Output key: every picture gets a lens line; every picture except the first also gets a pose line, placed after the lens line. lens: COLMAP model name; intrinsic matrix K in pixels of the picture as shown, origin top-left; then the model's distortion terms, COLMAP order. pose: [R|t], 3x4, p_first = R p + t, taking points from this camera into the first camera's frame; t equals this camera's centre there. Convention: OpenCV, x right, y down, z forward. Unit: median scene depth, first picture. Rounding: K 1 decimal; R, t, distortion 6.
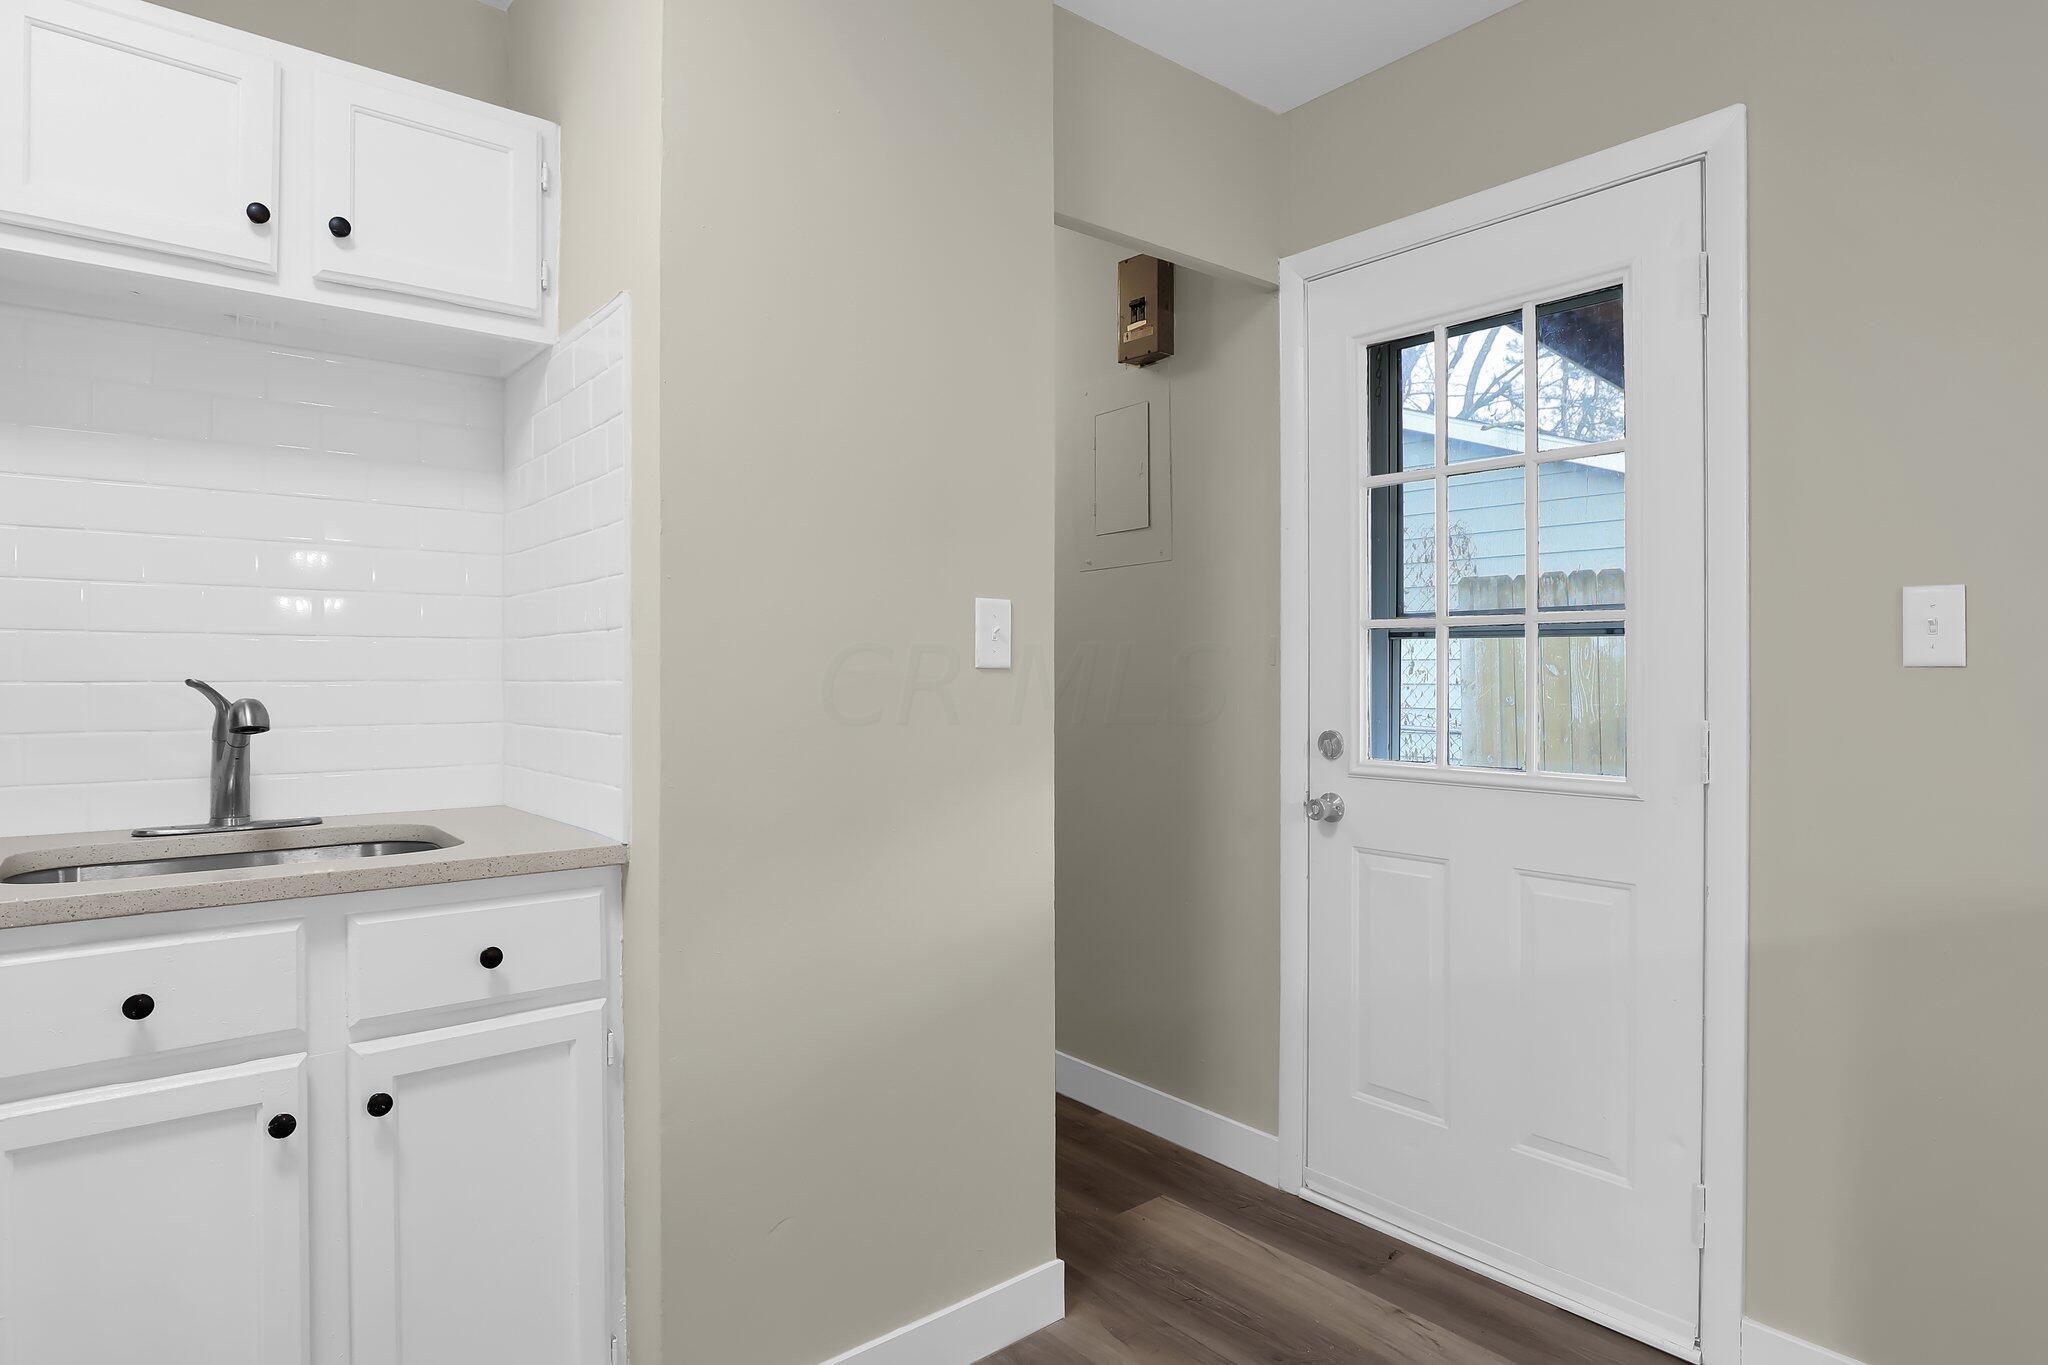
lens RADIAL K [[1094.1, 0, 1046.2], [0, 1094.1, 681.5], [0, 0, 1]] dist [-0.030971, 0.006653]
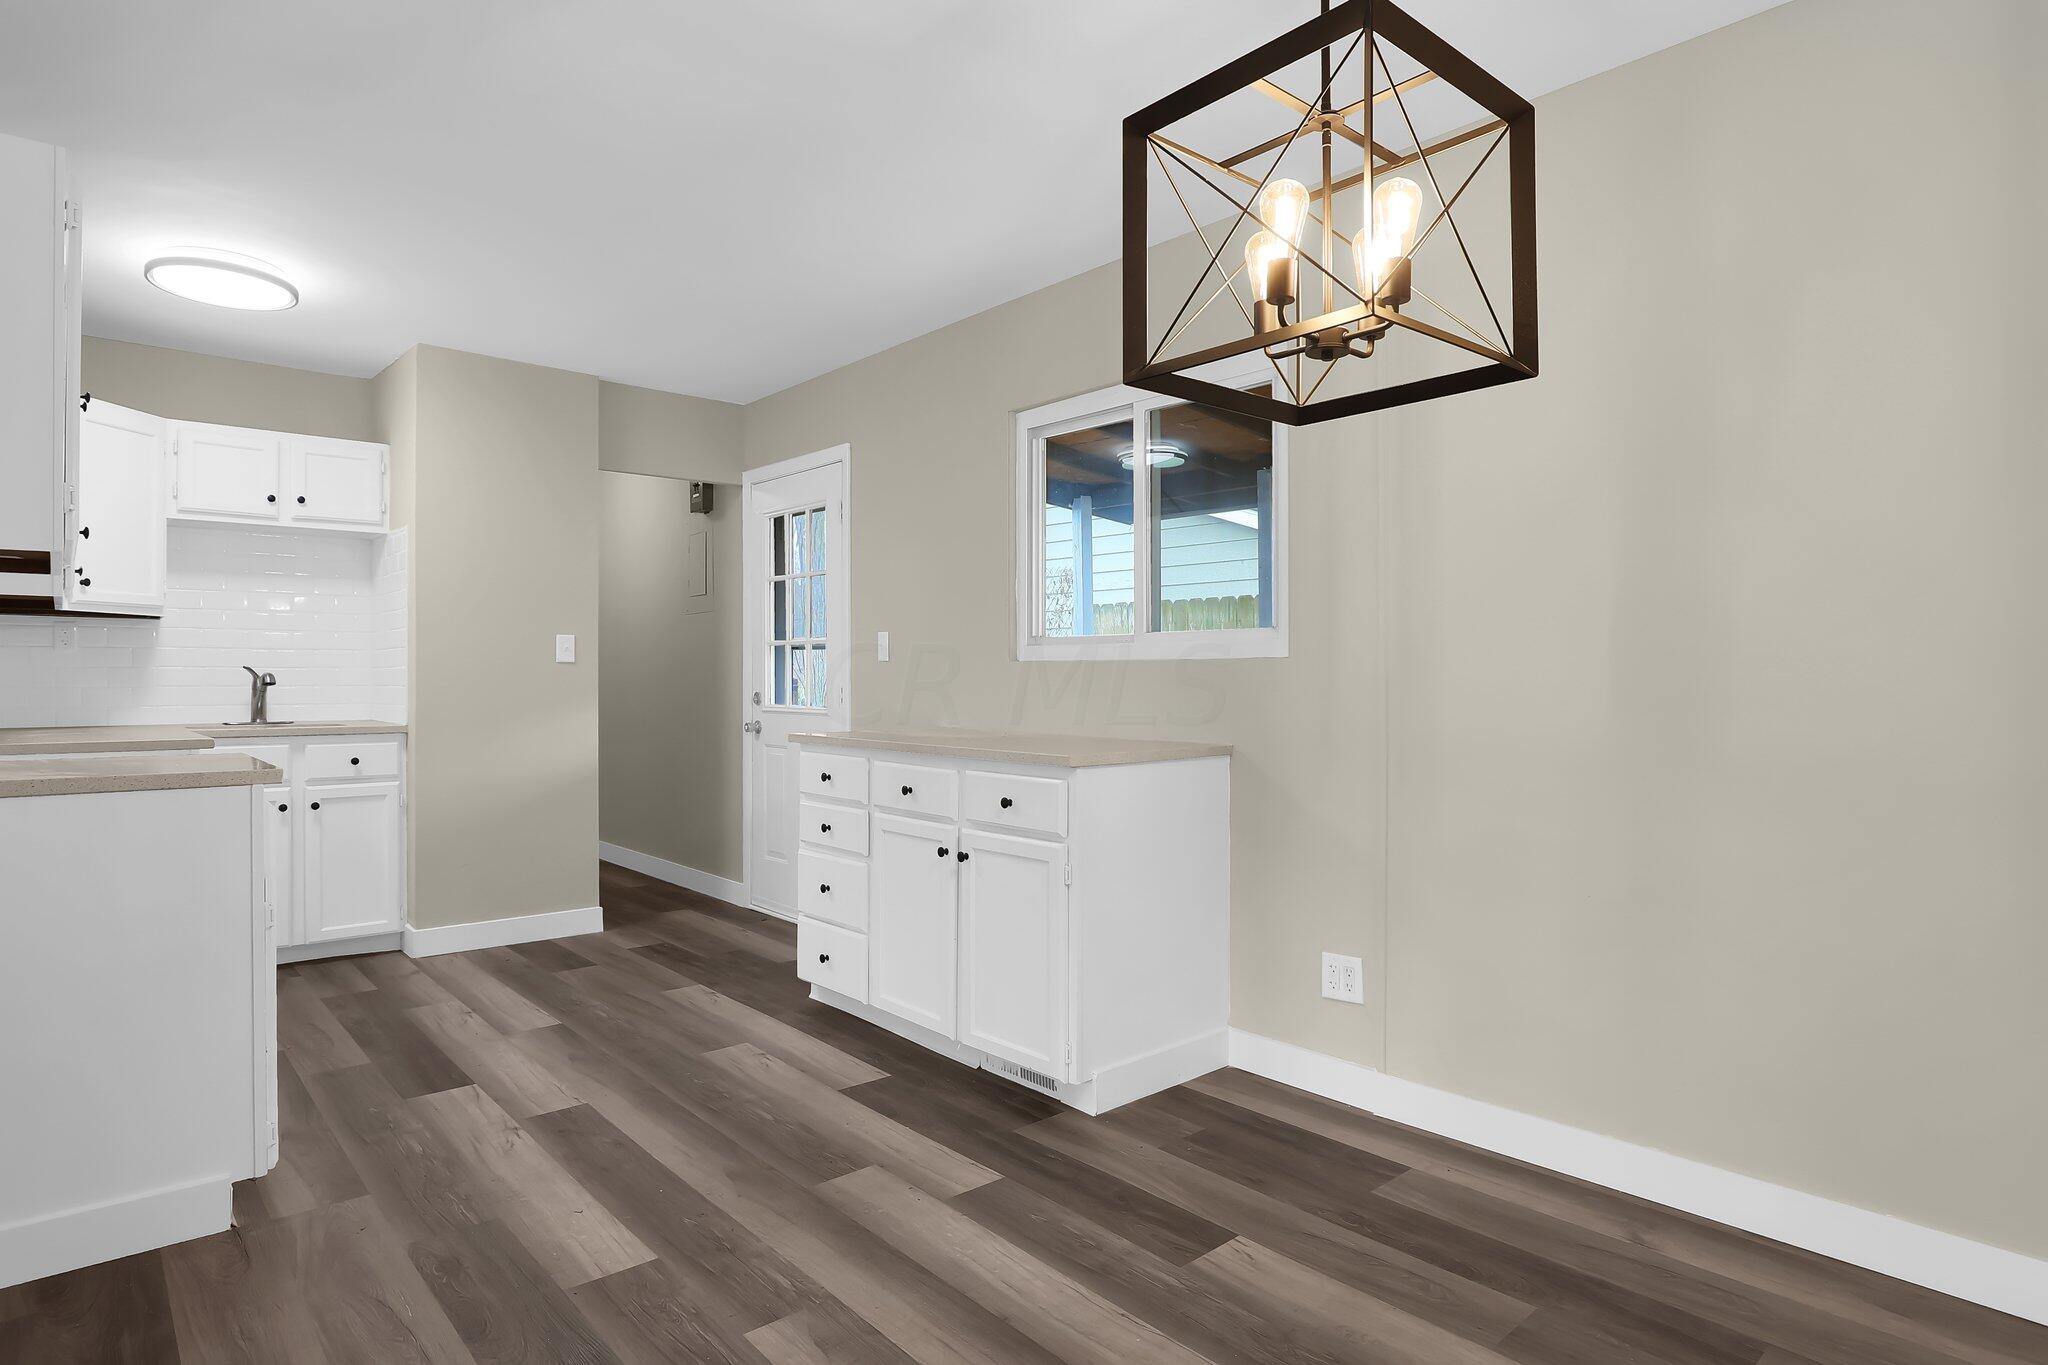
lens RADIAL K [[1094.1, 0, 1044.0], [0, 1094.1, 682.6], [0, 0, 1]] dist [-0.030971, 0.006653]
pose [[0.999240, -0.000744, 0.038981, 1.034659], [0.000932, 0.999988, -0.004820, 0.050832], [-0.038977, 0.004852, 0.999228, -1.670026]]
